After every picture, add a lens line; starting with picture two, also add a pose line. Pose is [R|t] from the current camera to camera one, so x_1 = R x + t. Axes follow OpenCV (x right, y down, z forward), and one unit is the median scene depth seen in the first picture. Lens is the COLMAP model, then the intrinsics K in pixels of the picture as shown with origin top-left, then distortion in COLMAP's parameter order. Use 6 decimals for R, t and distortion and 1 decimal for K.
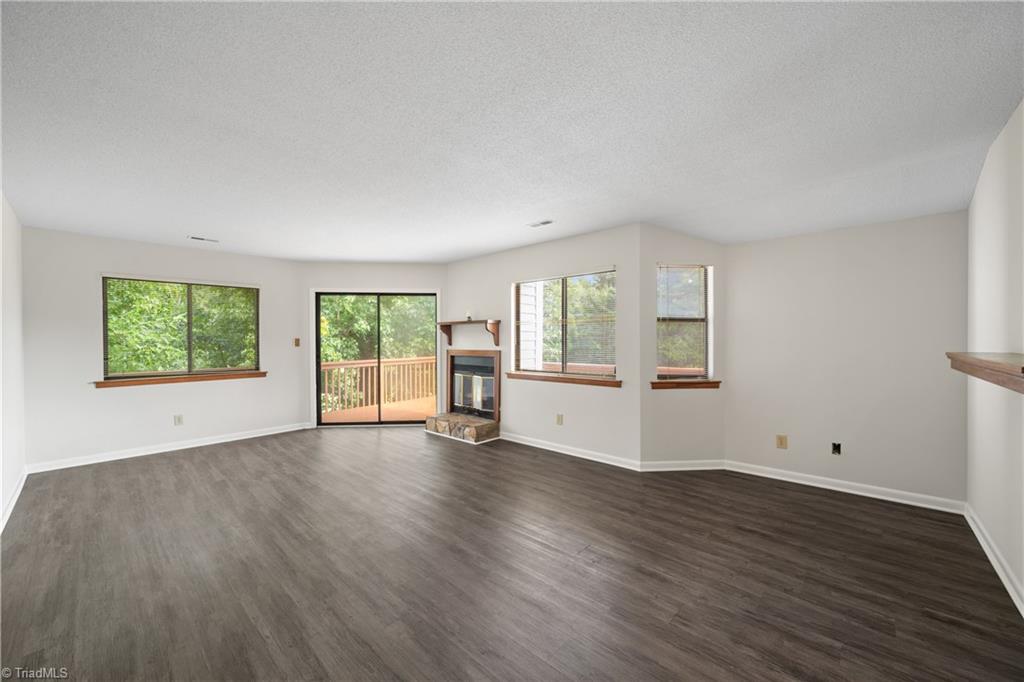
lens RADIAL K [[391.7, 0, 519.8], [0, 391.7, 341.7], [0, 0, 1]] dist [-0.000609, -0.000030]
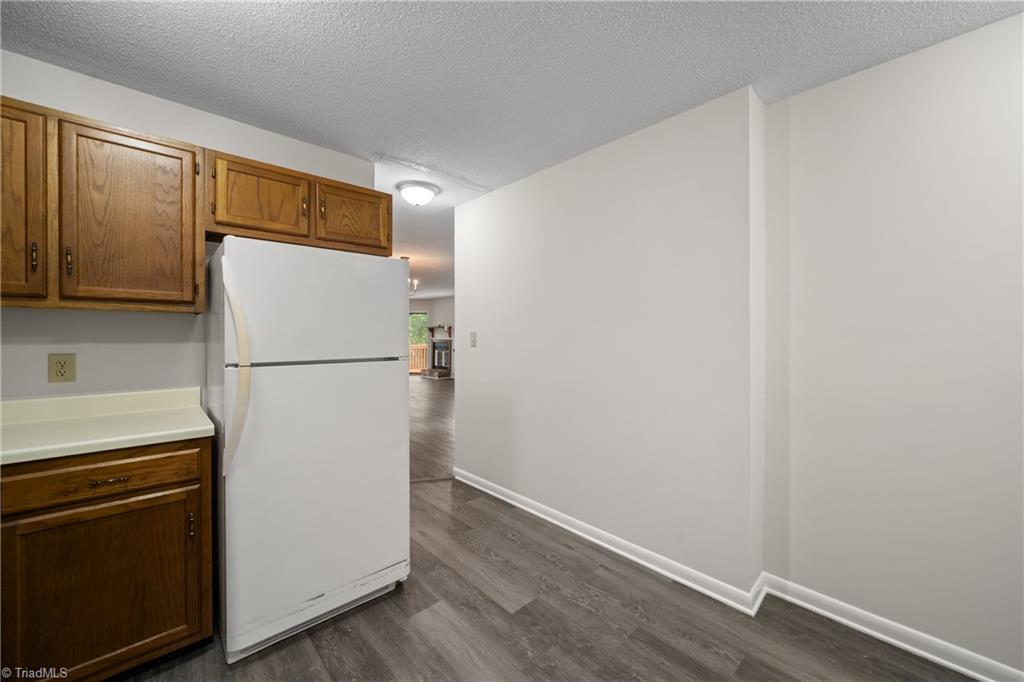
lens RADIAL K [[400.0, 0, 523.1], [0, 400.0, 337.6], [0, 0, 1]] dist [-0.004918, -0.000016]
pose [[0.996271, 0.008333, -0.085878, 0.559079], [-0.008036, 0.999960, 0.003810, -0.002818], [0.085906, -0.003105, 0.996298, -1.266569]]
